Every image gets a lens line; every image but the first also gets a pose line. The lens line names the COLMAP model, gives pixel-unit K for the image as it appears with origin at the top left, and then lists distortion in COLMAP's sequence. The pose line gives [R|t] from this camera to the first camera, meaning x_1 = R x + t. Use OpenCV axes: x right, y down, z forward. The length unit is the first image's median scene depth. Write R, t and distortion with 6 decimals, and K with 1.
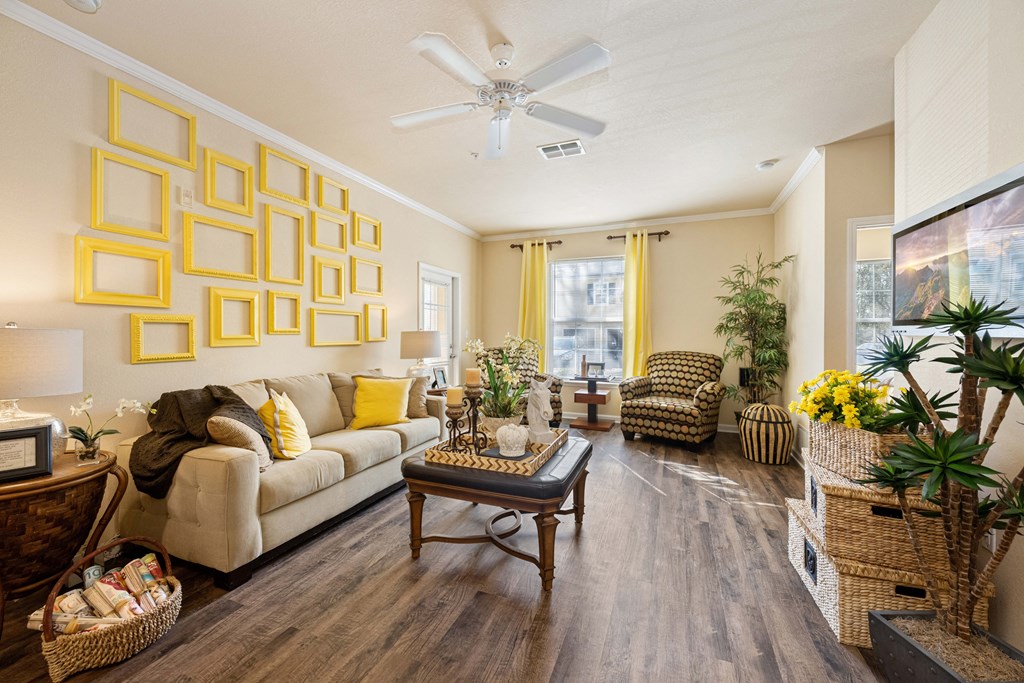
lens RADIAL K [[406.5, 0, 512.2], [0, 406.5, 336.4], [0, 0, 1]] dist [0.000239, 0.000060]
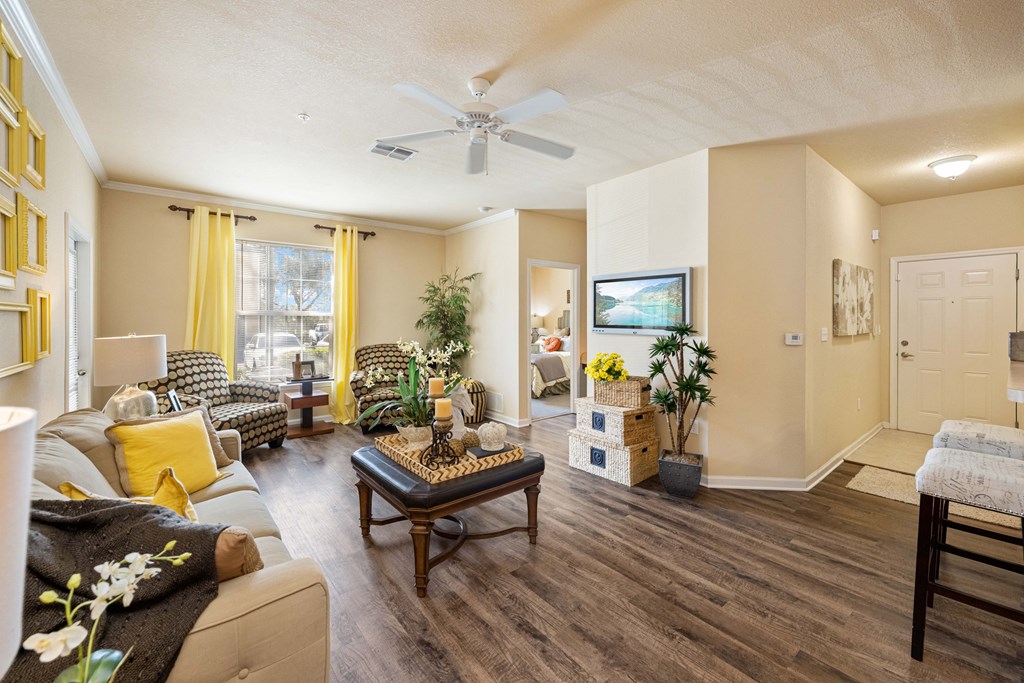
lens RADIAL K [[406.5, 0, 516.4], [0, 406.5, 320.9], [0, 0, 1]] dist [0.000239, 0.000060]
pose [[0.477420, -0.007197, 0.878646, -0.377694], [0.006120, 0.999969, 0.004865, -0.028613], [-0.878654, 0.003055, 0.477449, 0.157341]]
